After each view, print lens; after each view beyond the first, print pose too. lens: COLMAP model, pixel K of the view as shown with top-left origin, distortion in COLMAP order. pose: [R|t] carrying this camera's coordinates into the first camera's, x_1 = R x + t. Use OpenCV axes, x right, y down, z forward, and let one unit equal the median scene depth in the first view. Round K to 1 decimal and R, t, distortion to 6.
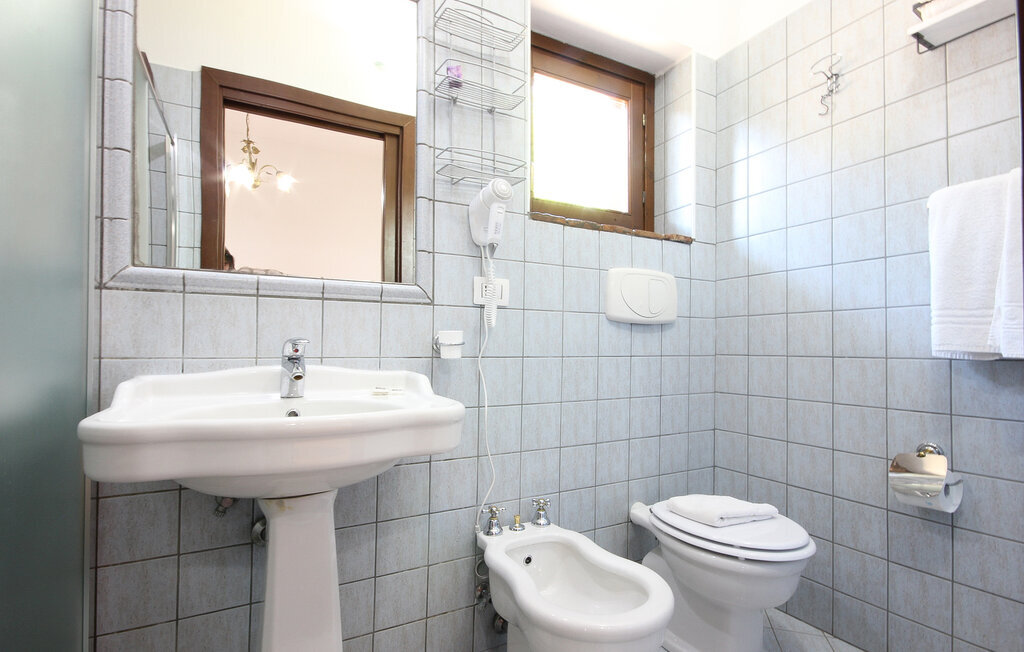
lens RADIAL K [[491.9, 0, 511.7], [0, 491.9, 344.4], [0, 0, 1]] dist [-0.004385, -0.000242]
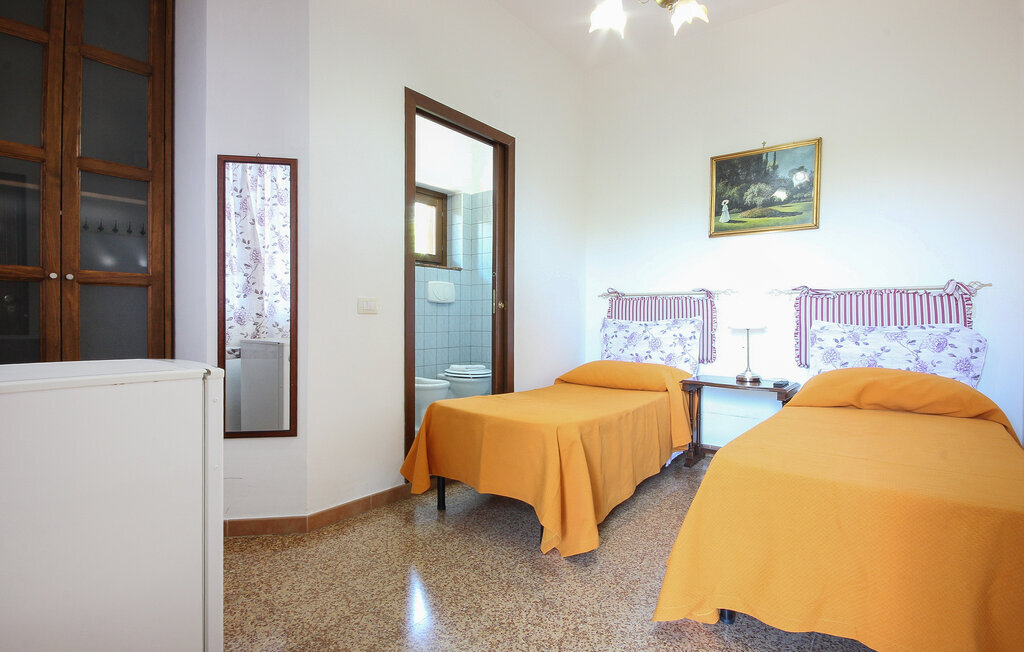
lens RADIAL K [[491.9, 0, 511.1], [0, 491.9, 319.5], [0, 0, 1]] dist [-0.004385, -0.000242]
pose [[0.925745, -0.003283, 0.378134, -0.335200], [0.000341, 0.999969, 0.007846, 0.021445], [-0.378148, -0.007134, 0.925718, -1.375684]]
